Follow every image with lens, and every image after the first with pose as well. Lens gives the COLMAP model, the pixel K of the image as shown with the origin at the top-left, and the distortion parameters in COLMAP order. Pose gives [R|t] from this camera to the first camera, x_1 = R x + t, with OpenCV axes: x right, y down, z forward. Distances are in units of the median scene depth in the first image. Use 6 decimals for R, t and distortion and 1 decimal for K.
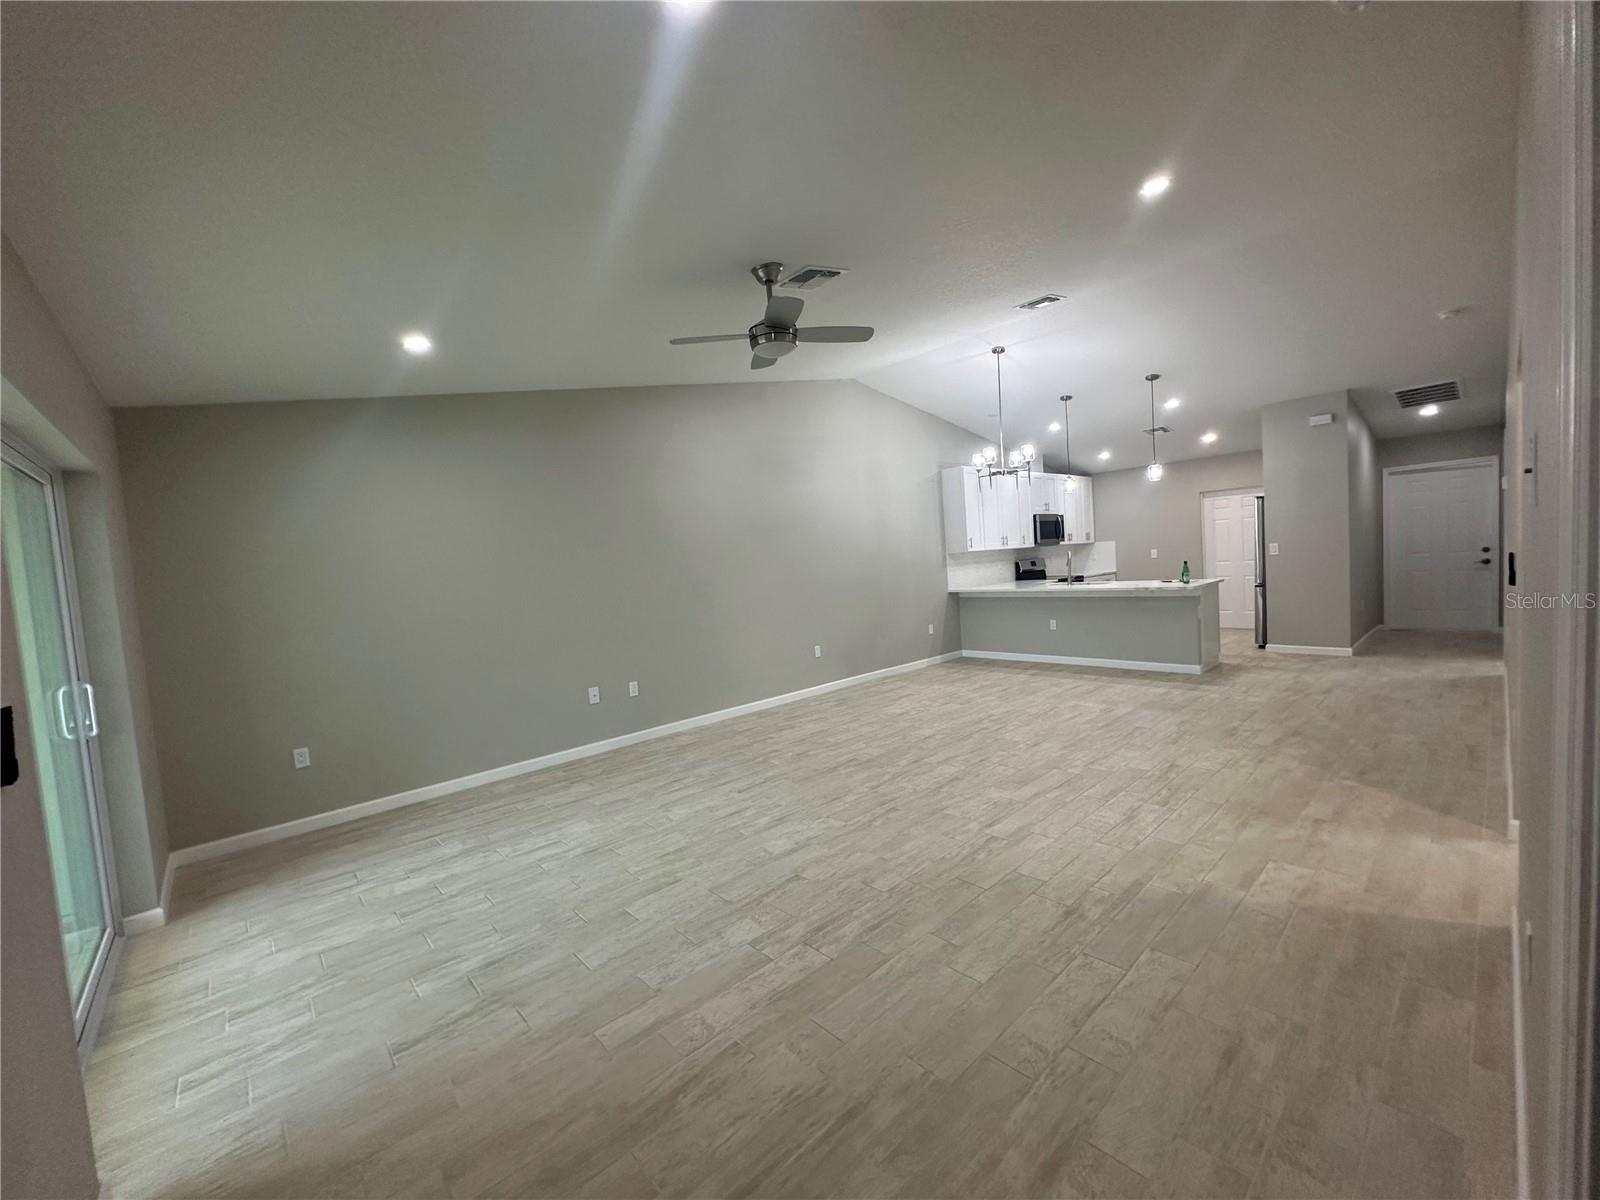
lens RADIAL K [[638.8, 0, 803.7], [0, 638.8, 602.5], [0, 0, 1]] dist [-0.002623, -0.000020]
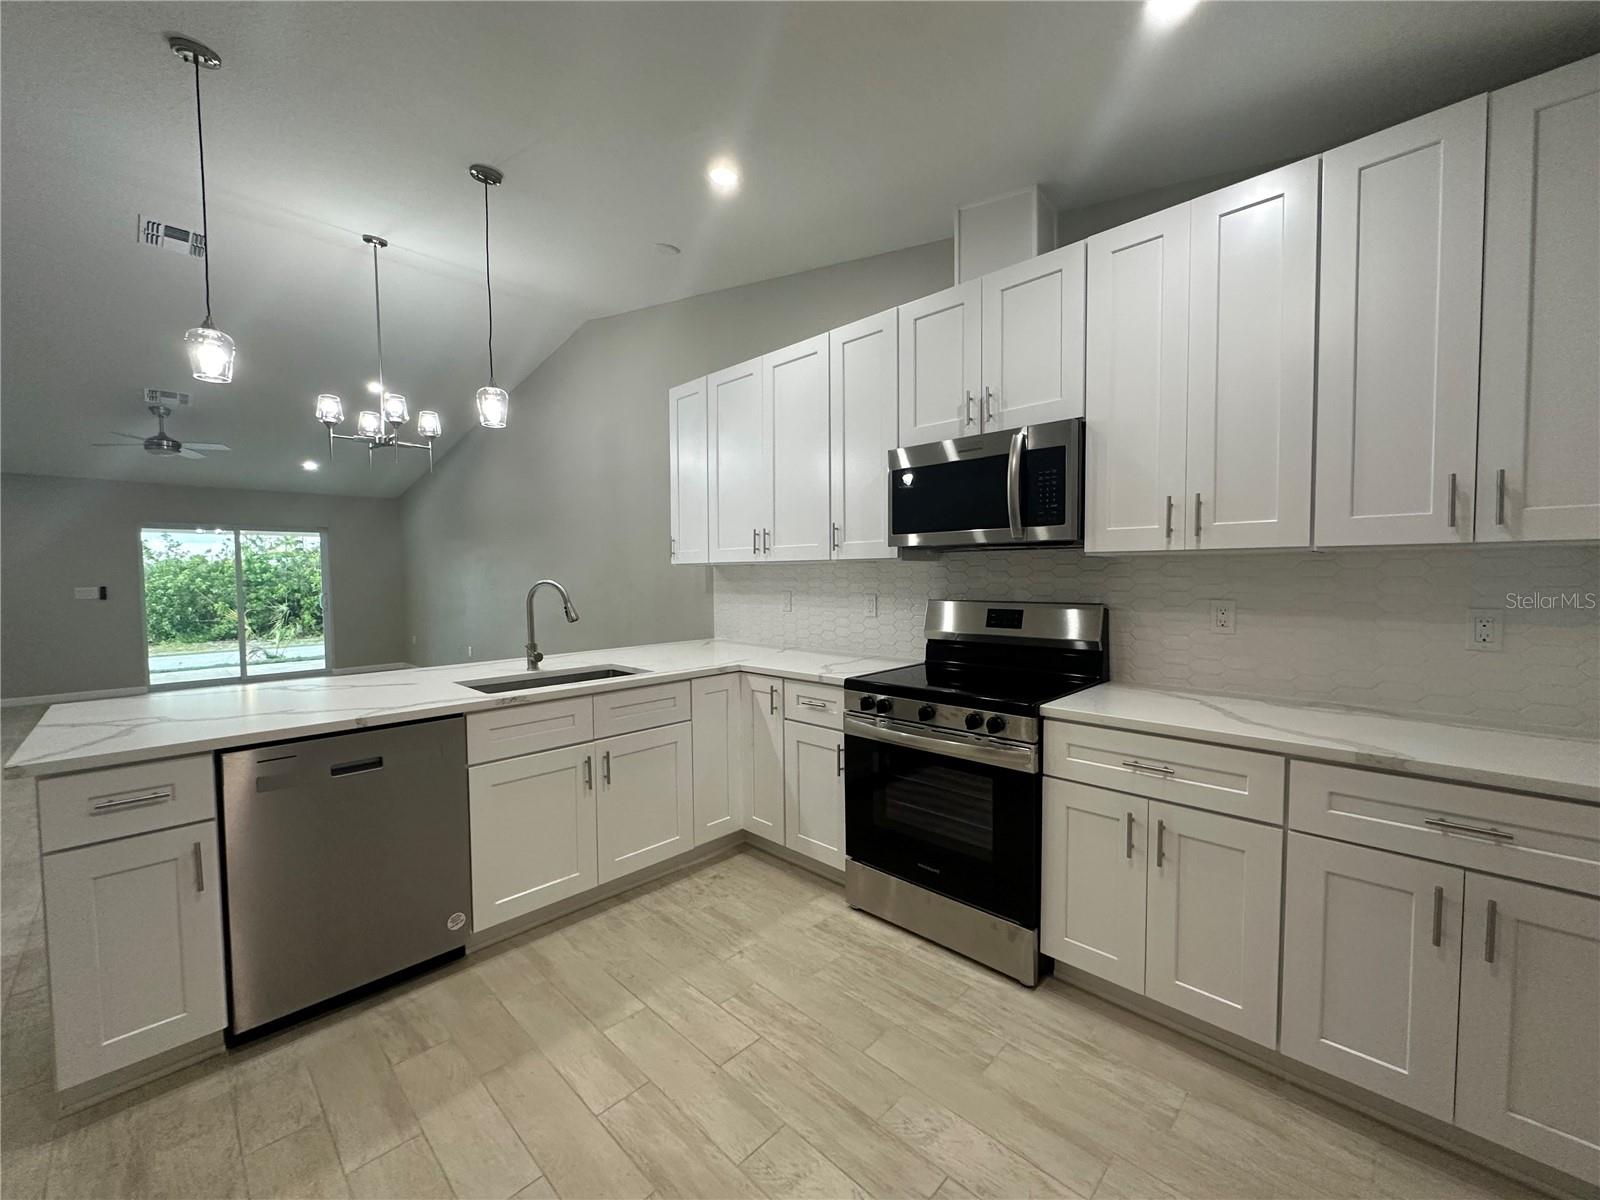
lens RADIAL K [[638.8, 0, 802.5], [0, 638.8, 600.4], [0, 0, 1]] dist [-0.002623, -0.000020]
pose [[0.058265, 0.111047, -0.992106, 0.967102], [-0.060703, 0.992349, 0.107509, -0.143150], [0.996454, 0.053960, 0.064560, 1.377145]]
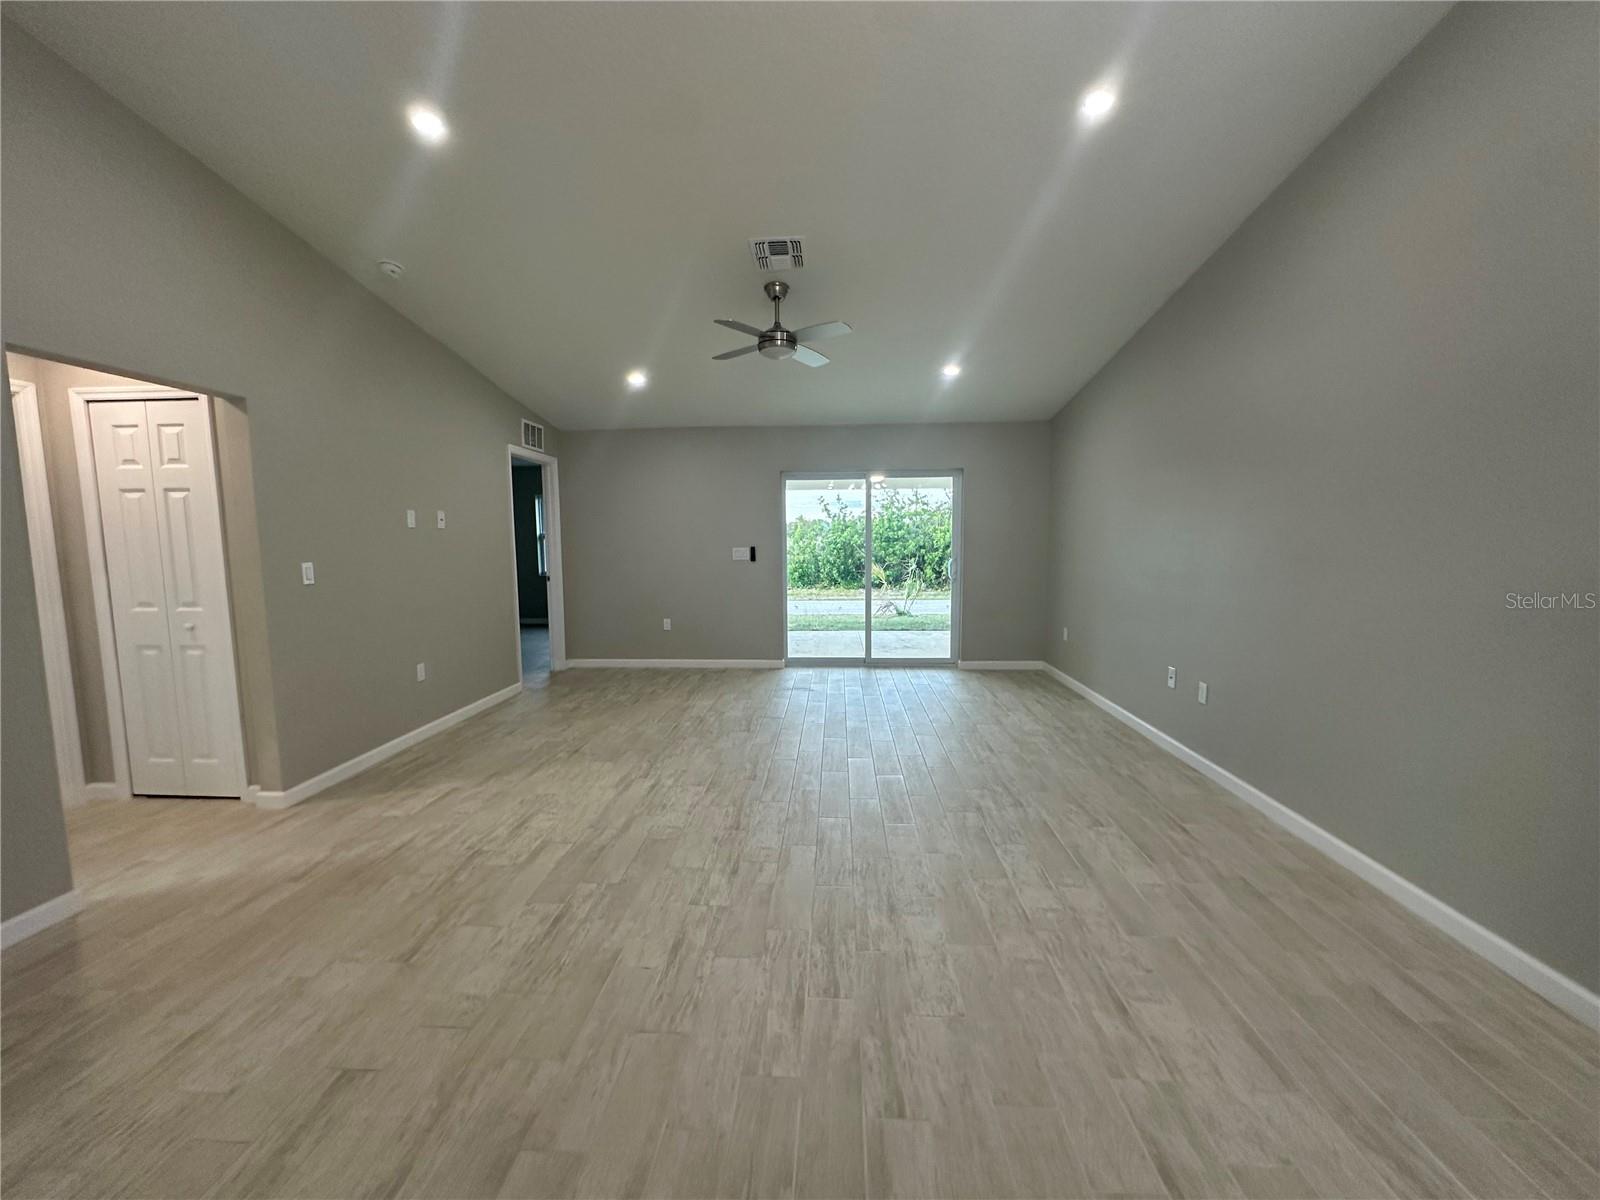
lens RADIAL K [[638.8, 0, 796.1], [0, 638.8, 594.5], [0, 0, 1]] dist [-0.002623, -0.000020]
pose [[-0.719510, 0.137940, -0.680645, 0.423510], [0.010508, 0.982126, 0.187931, -0.086421], [0.694403, 0.128066, -0.708099, 0.990347]]
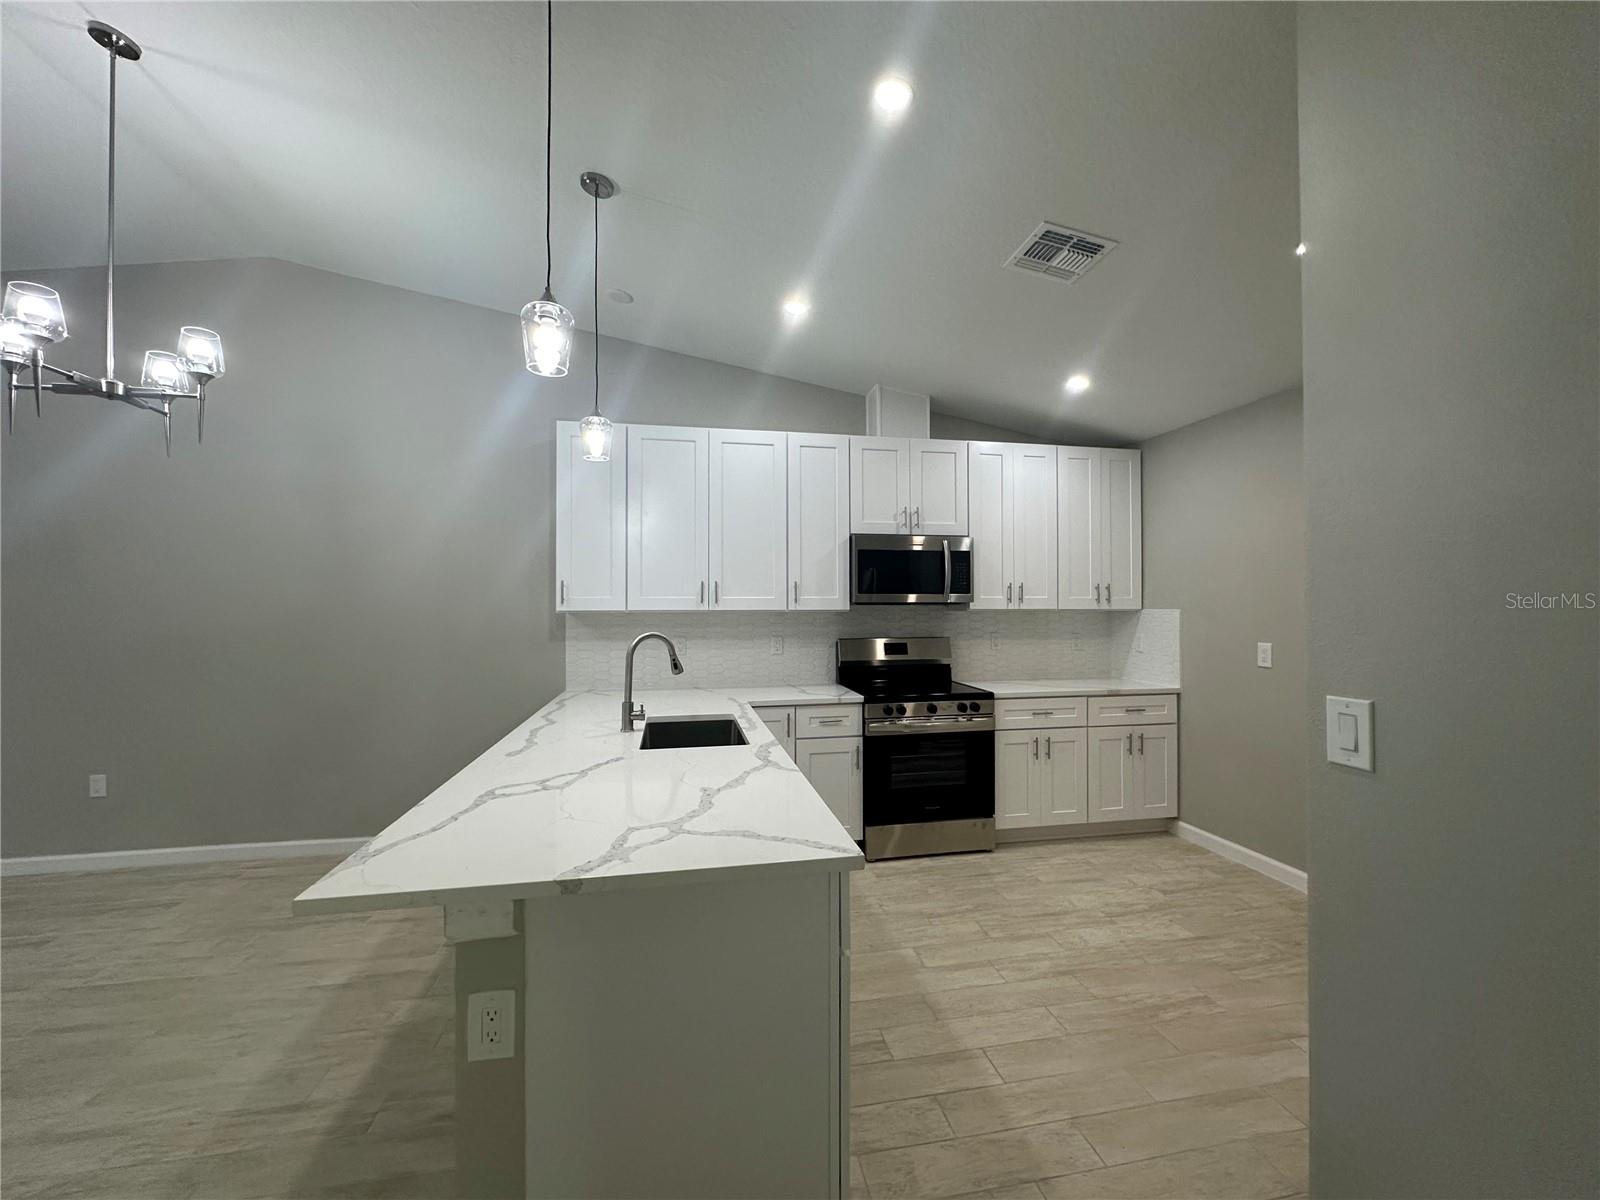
lens RADIAL K [[638.8, 0, 799.2], [0, 638.8, 602.0], [0, 0, 1]] dist [-0.002623, -0.000020]
pose [[0.848979, 0.064784, -0.524441, 0.815551], [-0.091109, 0.995539, -0.024511, -0.116734], [0.520513, 0.068591, 0.851094, 0.913590]]
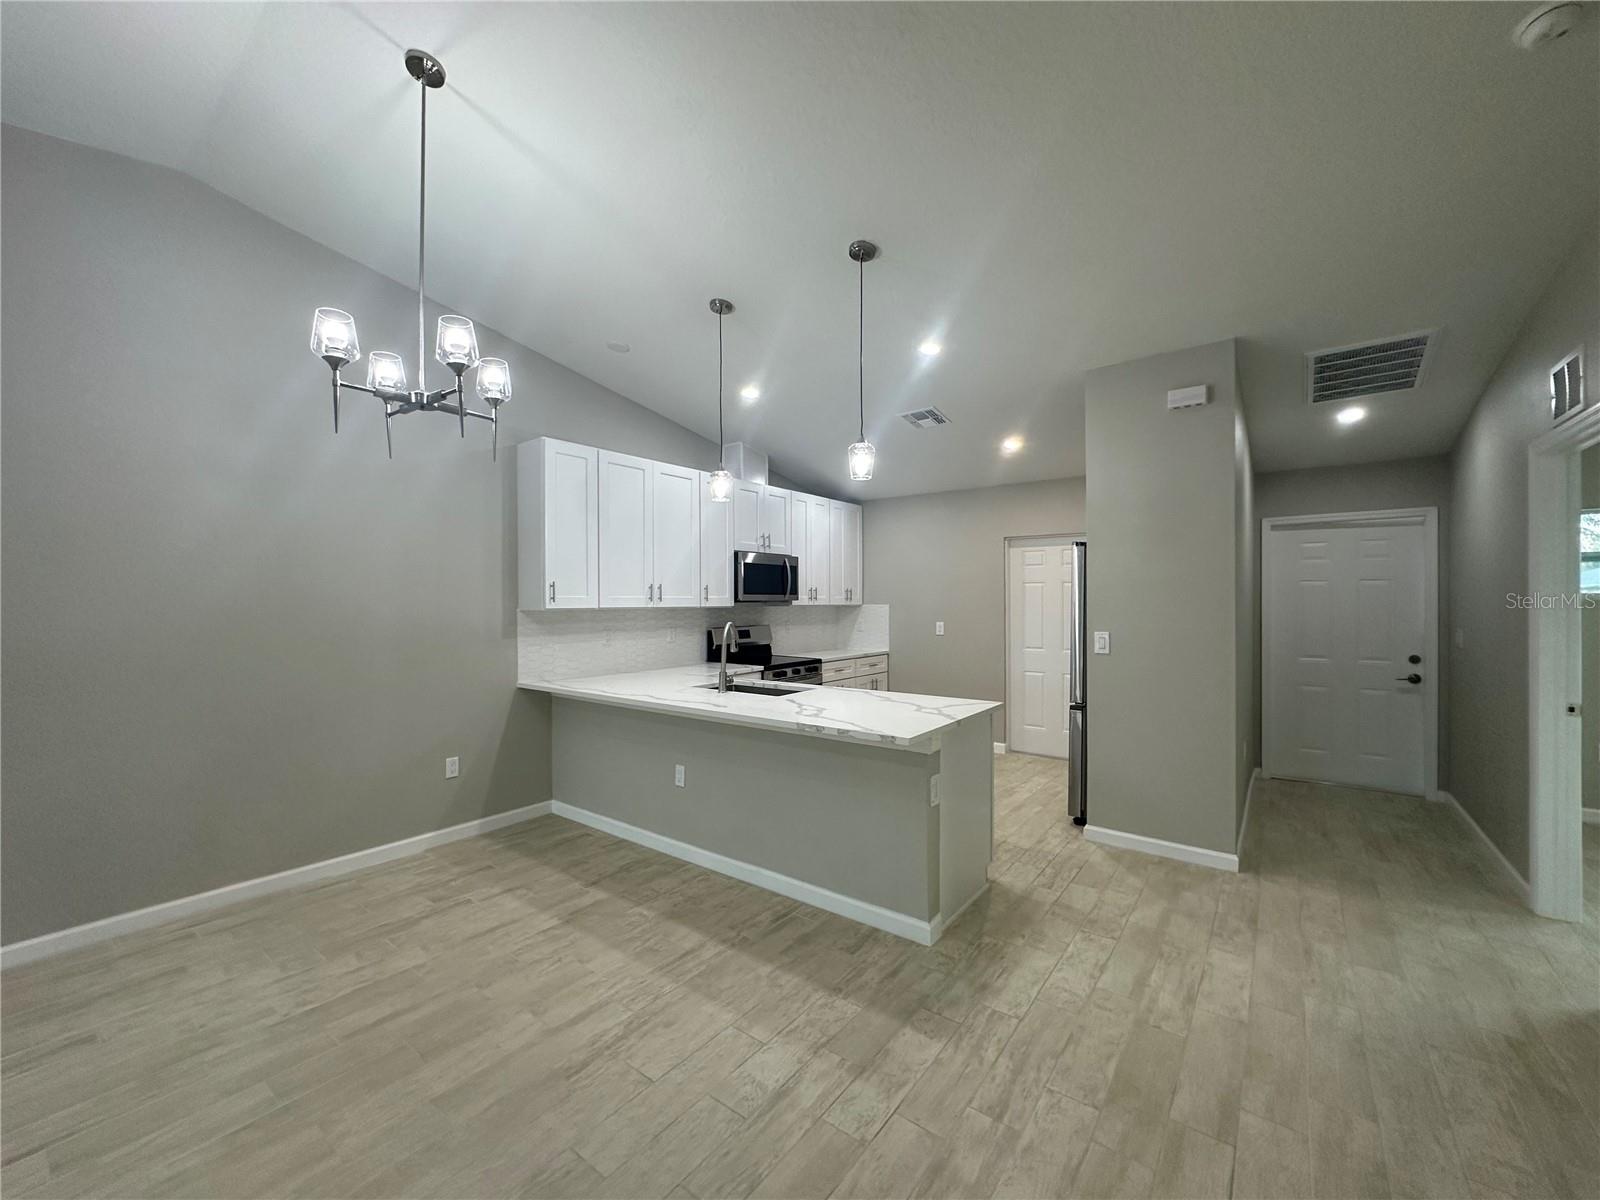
lens RADIAL K [[638.8, 0, 801.8], [0, 638.8, 602.5], [0, 0, 1]] dist [-0.002623, -0.000020]
pose [[0.981886, 0.064644, 0.178105, 0.468260], [-0.052179, 0.995907, -0.073808, -0.075513], [-0.182147, 0.063177, 0.981240, 0.618145]]
